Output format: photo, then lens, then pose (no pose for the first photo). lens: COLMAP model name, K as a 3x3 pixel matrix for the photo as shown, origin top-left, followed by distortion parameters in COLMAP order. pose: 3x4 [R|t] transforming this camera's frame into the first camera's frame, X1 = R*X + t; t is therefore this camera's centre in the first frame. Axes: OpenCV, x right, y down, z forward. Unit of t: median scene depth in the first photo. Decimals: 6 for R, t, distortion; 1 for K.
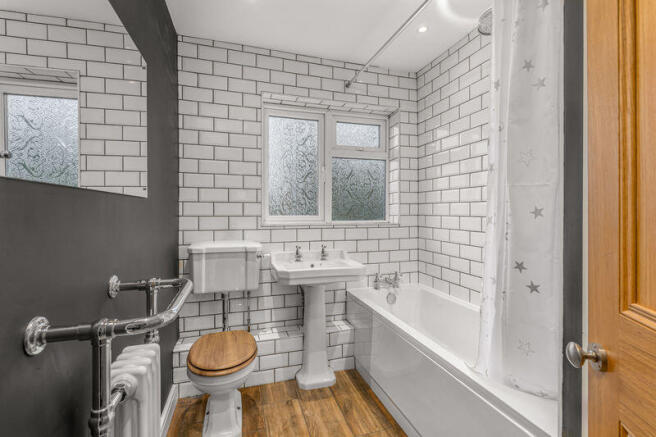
lens RADIAL K [[297.3, 0, 326.6], [0, 297.3, 215.8], [0, 0, 1]] dist [-0.001780, 0.000964]
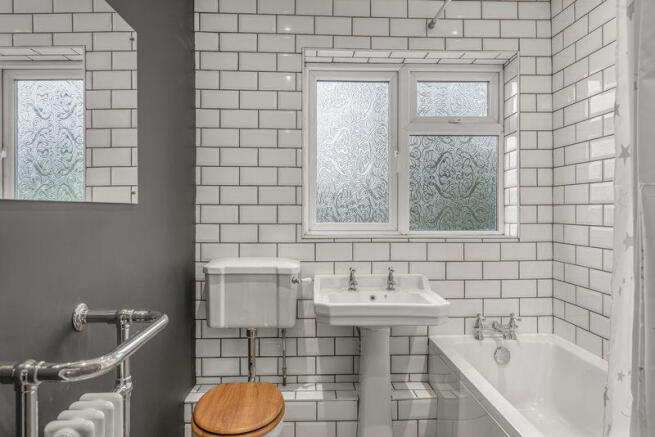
lens RADIAL K [[436.9, 0, 326.9], [0, 436.9, 216.7], [0, 0, 1]] dist [0.004731, -0.000502]
pose [[0.965505, 0.003981, -0.260354, 0.110439], [-0.003876, 0.999992, 0.000917, -0.017650], [0.260356, 0.000124, 0.965513, 0.009213]]
